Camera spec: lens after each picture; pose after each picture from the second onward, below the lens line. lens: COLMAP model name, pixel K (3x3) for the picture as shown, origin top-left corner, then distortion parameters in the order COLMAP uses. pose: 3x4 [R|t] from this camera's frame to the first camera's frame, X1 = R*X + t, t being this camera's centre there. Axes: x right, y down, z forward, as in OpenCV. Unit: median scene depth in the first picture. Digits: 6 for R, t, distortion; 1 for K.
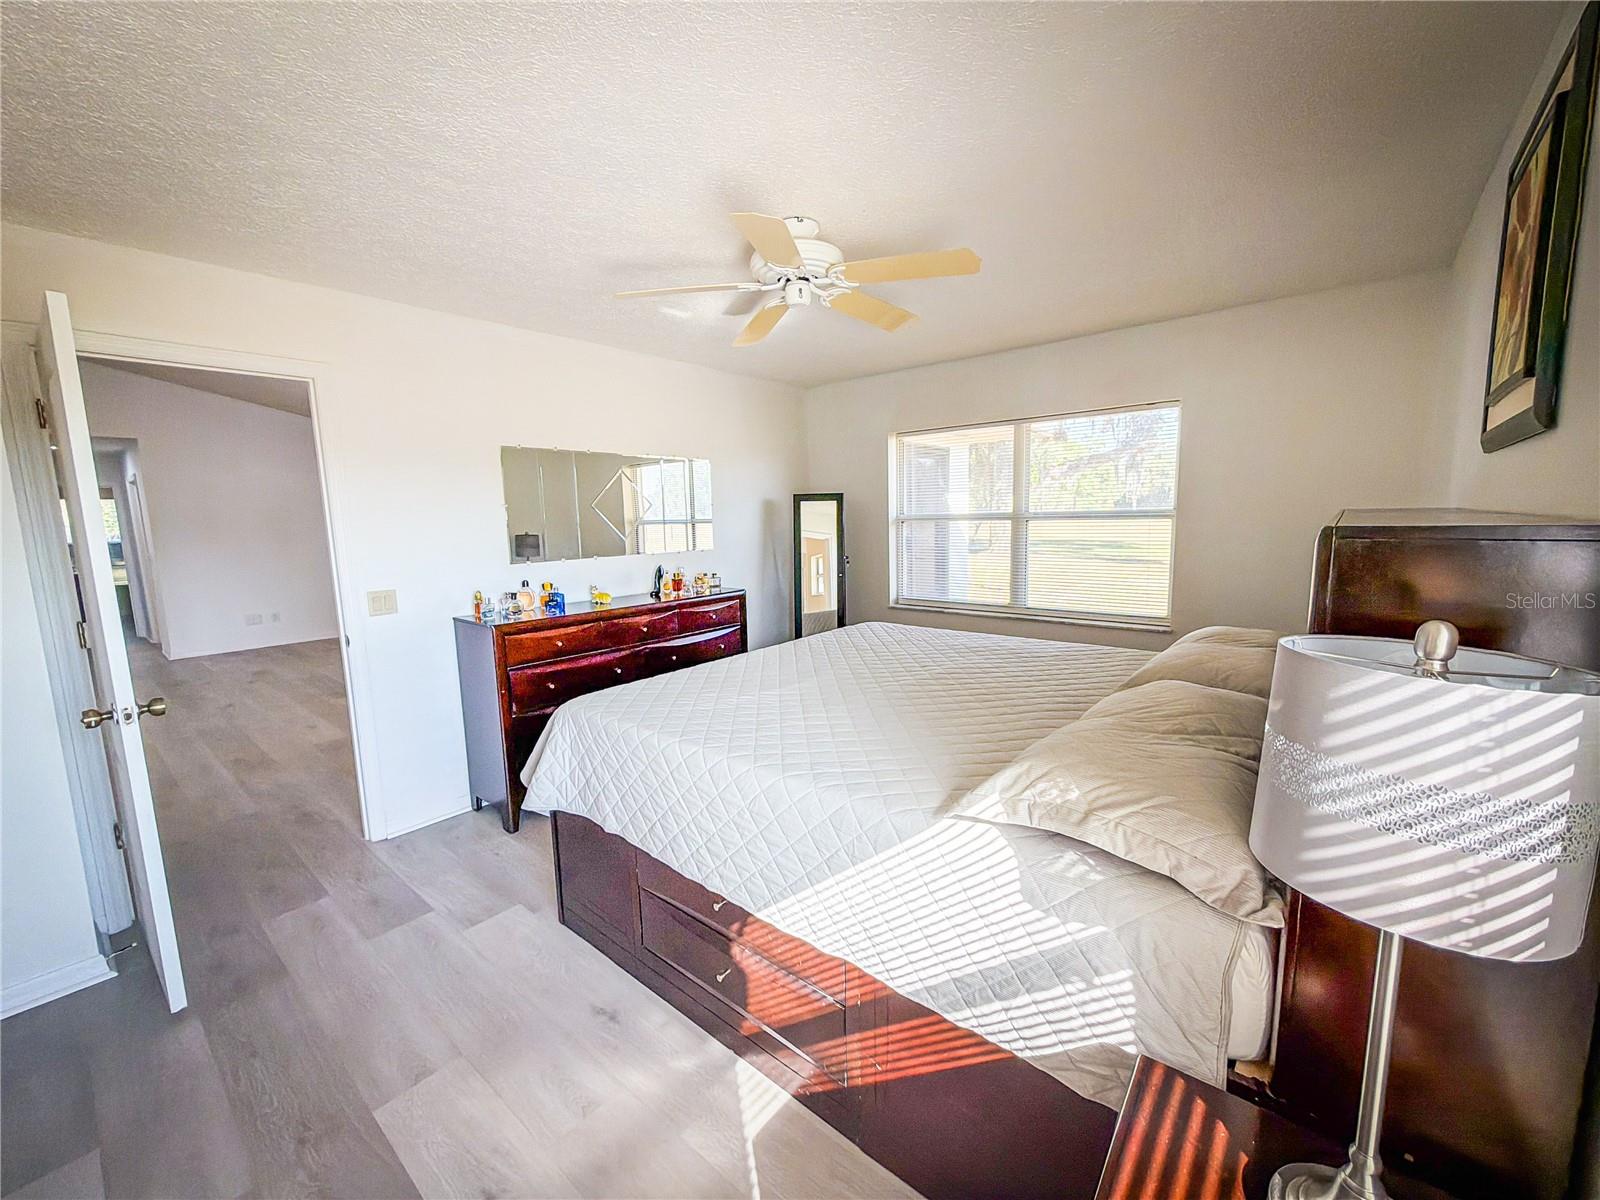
lens RADIAL K [[642.2, 0, 800.0], [0, 642.2, 600.0], [0, 0, 1]] dist [-0.001349, -0.000016]
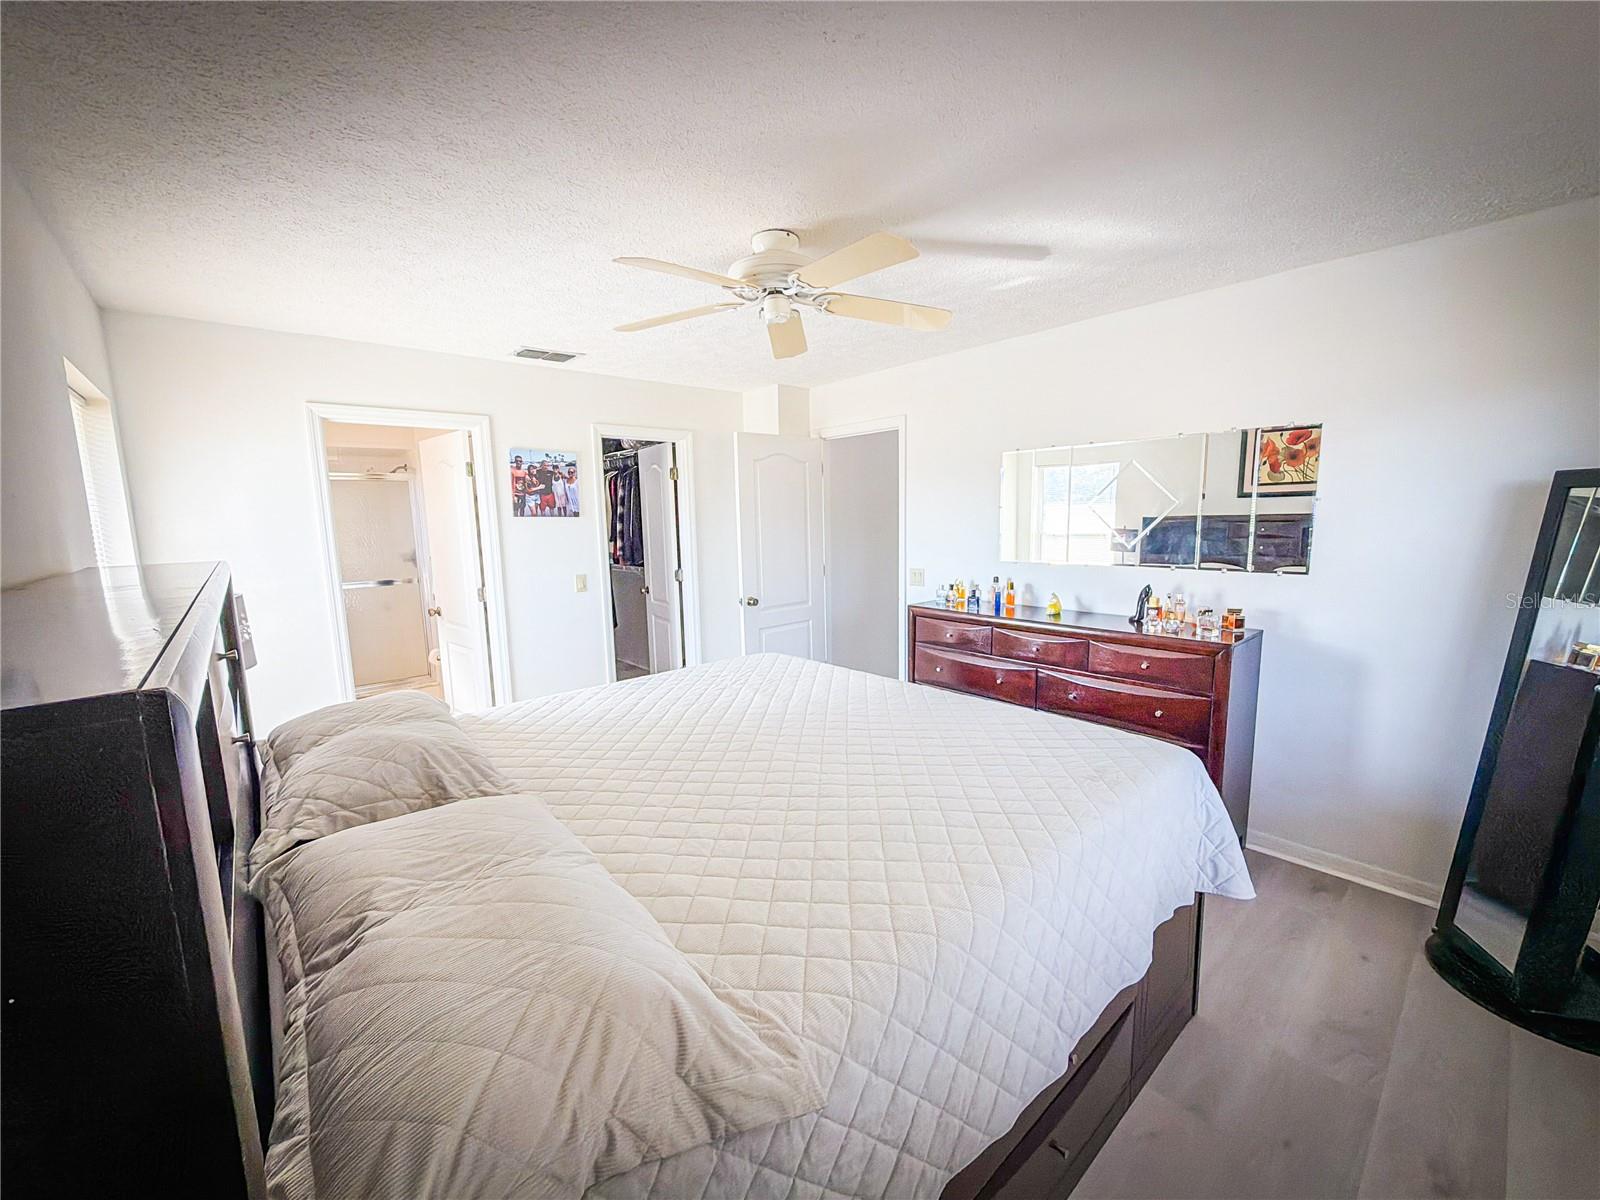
lens RADIAL K [[642.2, 0, 800.0], [0, 642.2, 600.0], [0, 0, 1]] dist [-0.001349, -0.000016]
pose [[-0.157979, 0.156421, -0.974974, 0.617357], [-0.107910, 0.978725, 0.174508, -0.131134], [0.981528, 0.132778, -0.137739, 0.749002]]
